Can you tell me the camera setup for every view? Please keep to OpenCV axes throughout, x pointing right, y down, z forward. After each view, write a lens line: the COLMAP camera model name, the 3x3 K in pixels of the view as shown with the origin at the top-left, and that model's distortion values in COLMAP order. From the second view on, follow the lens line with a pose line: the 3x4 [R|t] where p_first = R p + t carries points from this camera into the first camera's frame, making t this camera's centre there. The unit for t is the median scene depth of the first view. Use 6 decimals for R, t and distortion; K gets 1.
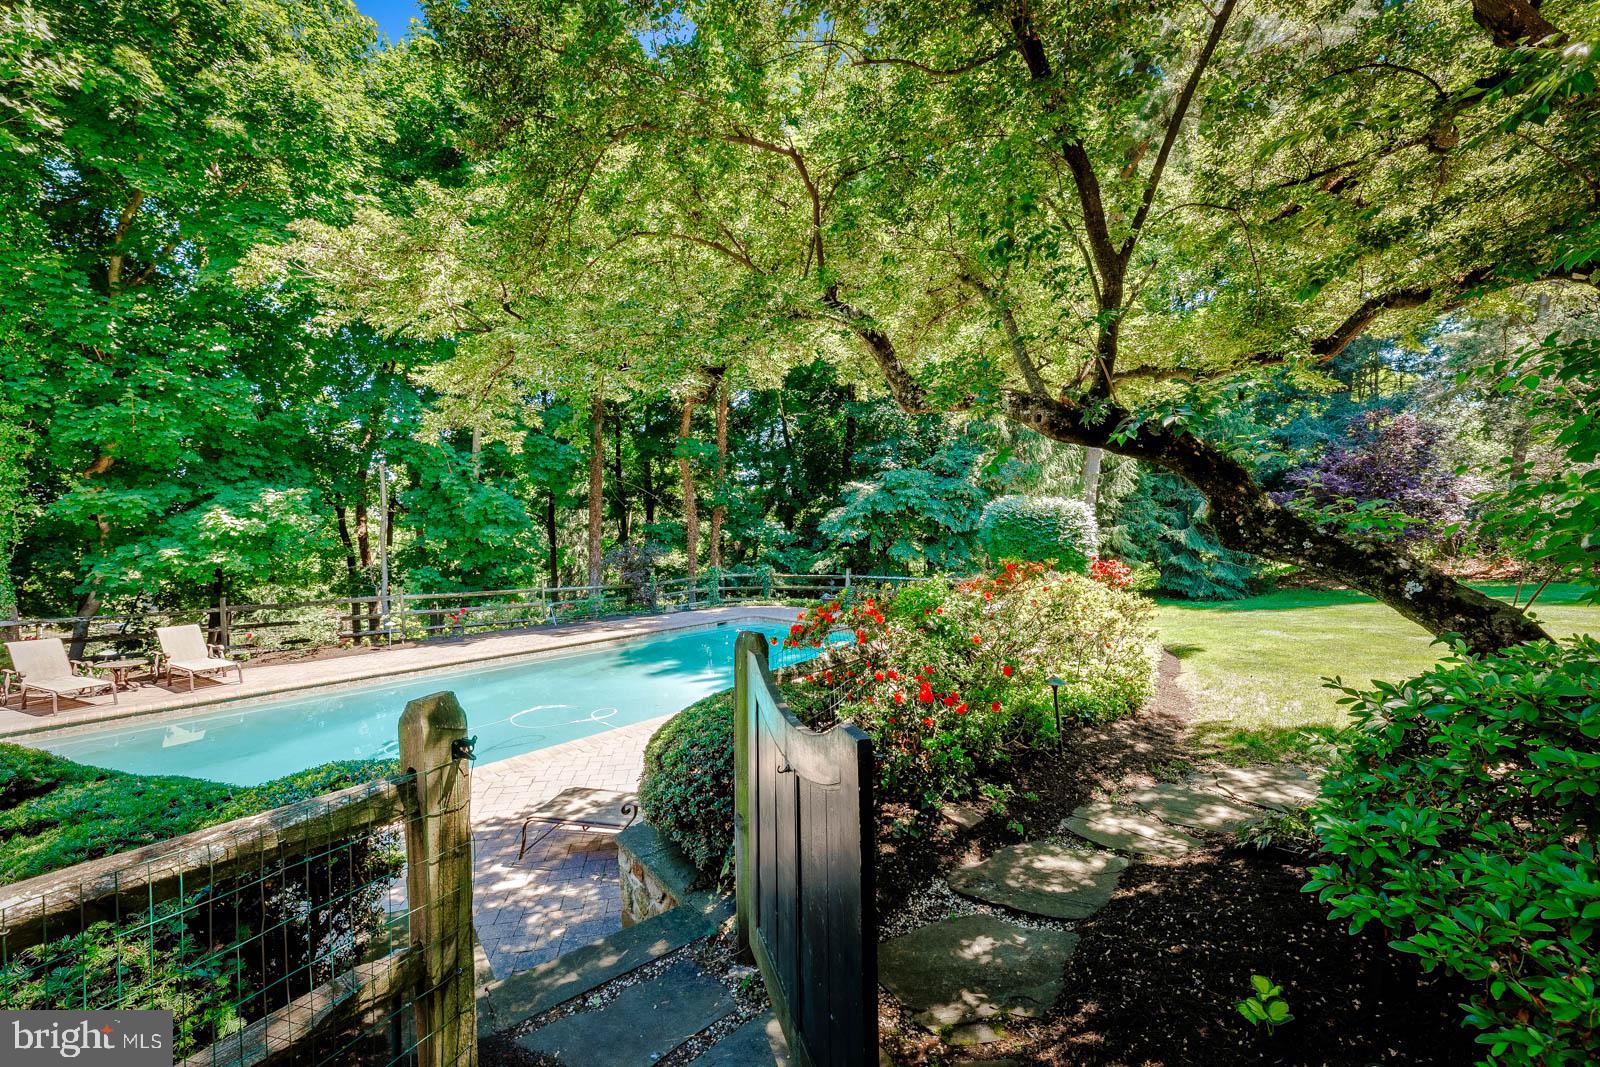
lens RADIAL K [[648.5, 0, 806.3], [0, 648.5, 539.9], [0, 0, 1]] dist [0.009612, -0.000683]
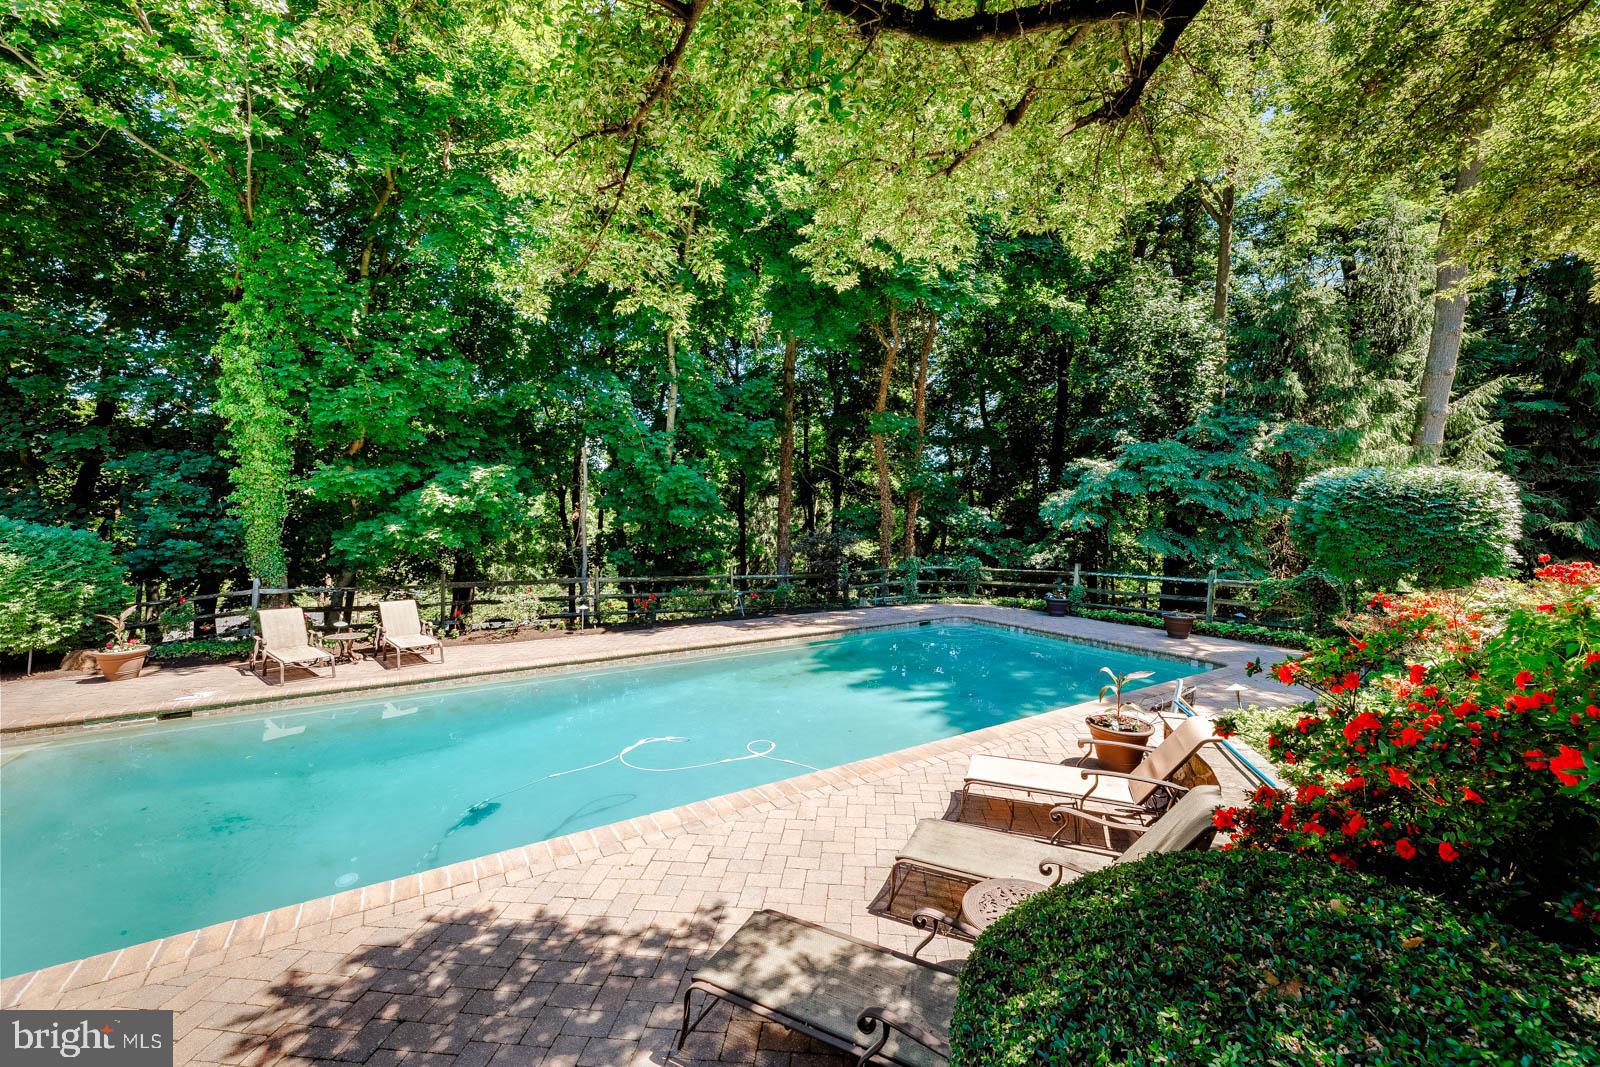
lens RADIAL K [[648.5, 0, 795.9], [0, 648.5, 527.2], [0, 0, 1]] dist [0.009612, -0.000683]
pose [[0.958169, 0.012379, -0.285936, -0.053442], [-0.014301, 0.999887, -0.004633, 0.008710], [0.285846, 0.008528, 0.958238, 0.137766]]
